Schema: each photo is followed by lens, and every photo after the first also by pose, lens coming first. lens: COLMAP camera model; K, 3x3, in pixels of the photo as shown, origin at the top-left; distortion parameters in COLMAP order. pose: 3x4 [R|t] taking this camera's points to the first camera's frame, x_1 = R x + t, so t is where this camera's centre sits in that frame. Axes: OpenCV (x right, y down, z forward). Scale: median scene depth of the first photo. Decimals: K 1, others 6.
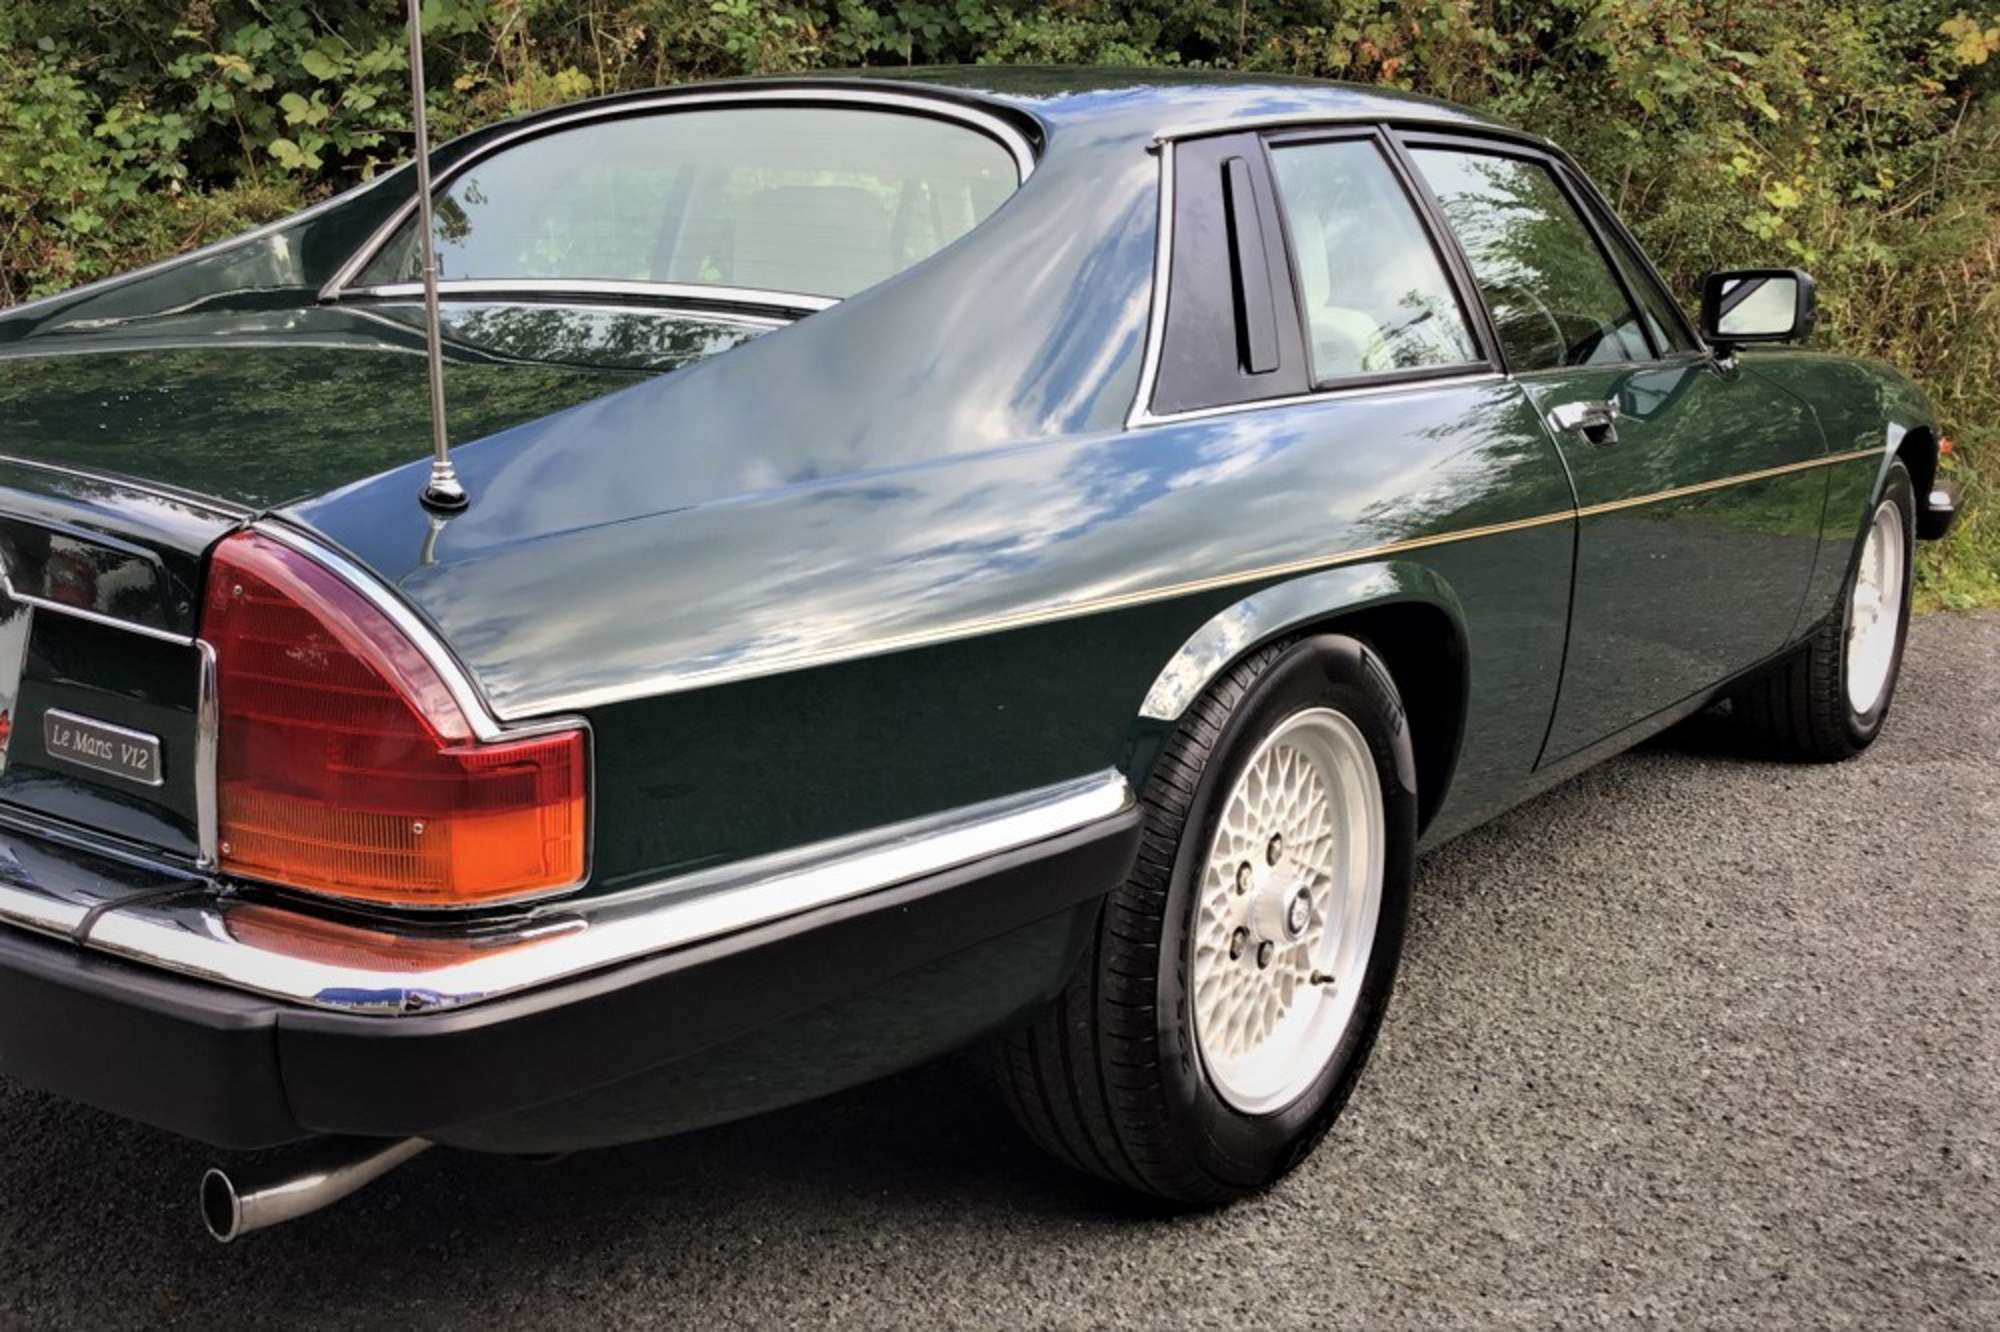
lens RADIAL K [[1818.8, 0, 977.4], [0, 1818.8, 714.1], [0, 0, 1]] dist [0.157976, -0.360045]
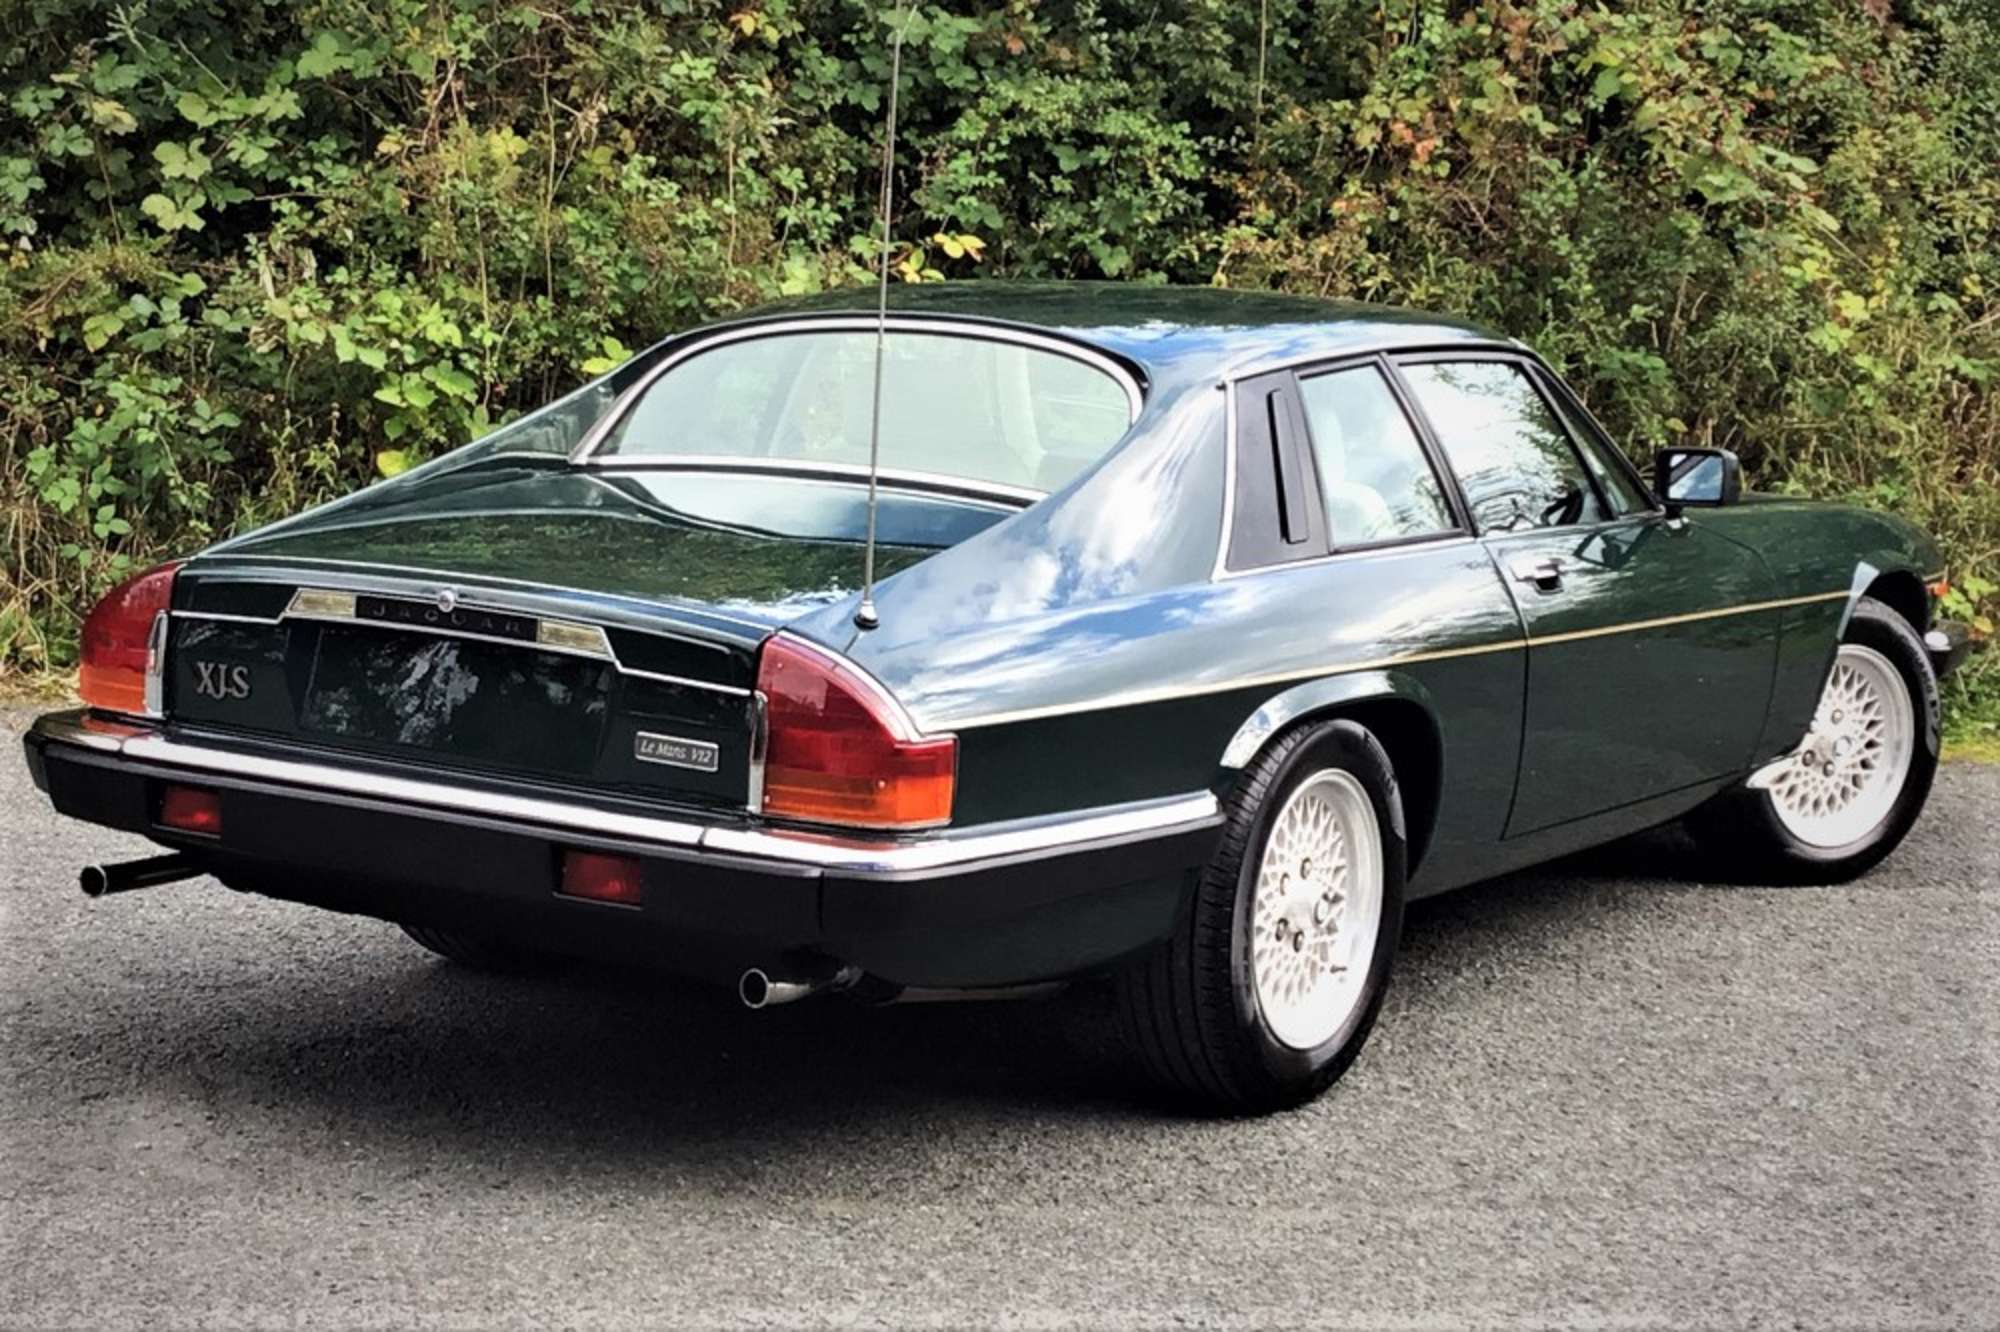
lens RADIAL K [[2939.6, 0, 1000.0], [0, 2939.6, 666.0], [0, 0, 1]] dist [-0.013824, -0.066700]
pose [[0.997996, 0.017338, 0.060861, -0.203815], [-0.011140, 0.994850, -0.100742, 0.138685], [-0.062294, 0.099862, 0.993049, -1.197448]]
